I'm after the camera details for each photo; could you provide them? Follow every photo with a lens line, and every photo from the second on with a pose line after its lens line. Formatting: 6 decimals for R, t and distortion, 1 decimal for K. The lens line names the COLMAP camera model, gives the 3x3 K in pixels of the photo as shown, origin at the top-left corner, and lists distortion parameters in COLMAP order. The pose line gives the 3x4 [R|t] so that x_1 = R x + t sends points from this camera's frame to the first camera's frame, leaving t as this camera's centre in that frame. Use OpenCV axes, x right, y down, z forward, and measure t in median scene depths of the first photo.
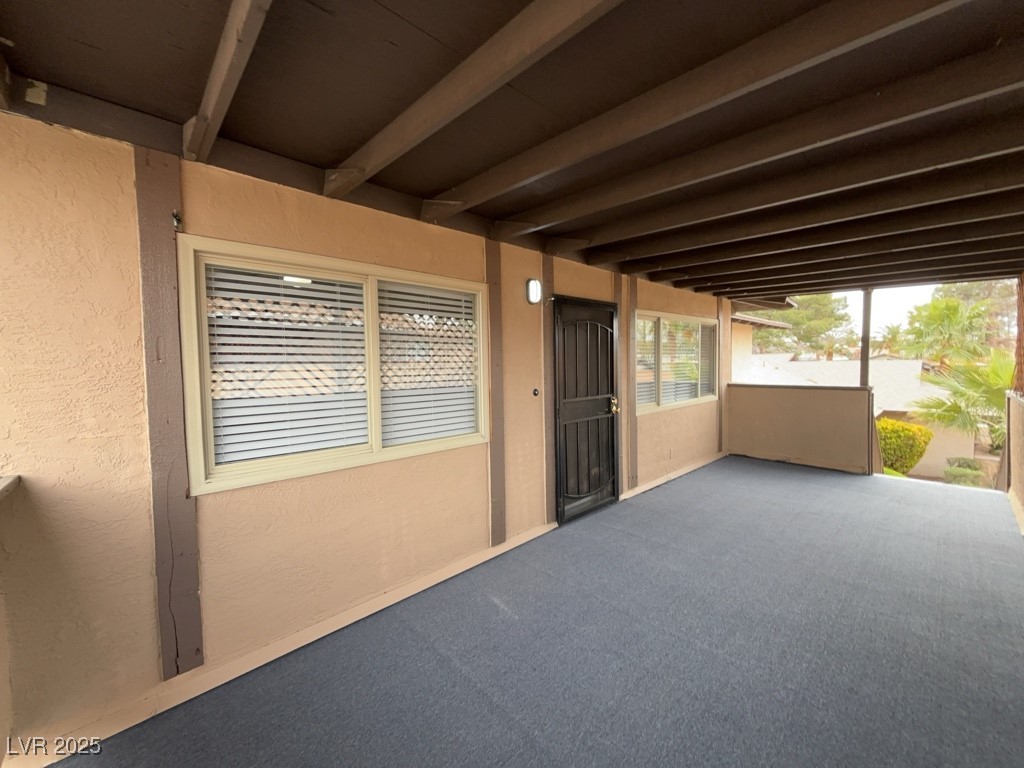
lens RADIAL K [[410.4, 0, 508.0], [0, 410.4, 379.1], [0, 0, 1]] dist [0.001963, -0.000547]
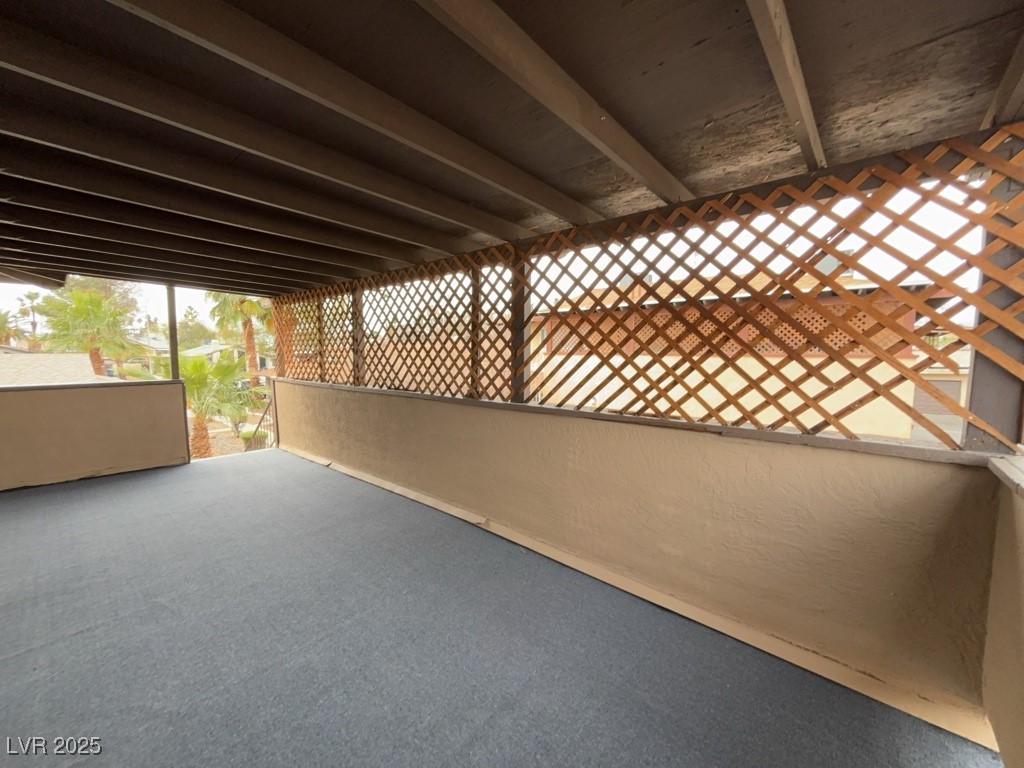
lens RADIAL K [[410.4, 0, 508.0], [0, 410.4, 386.7], [0, 0, 1]] dist [0.001963, -0.000547]
pose [[-0.089964, -0.072113, 0.993331, -0.352445], [0.037209, 0.996435, 0.075709, -0.017965], [-0.995250, 0.043772, -0.086960, 0.391112]]
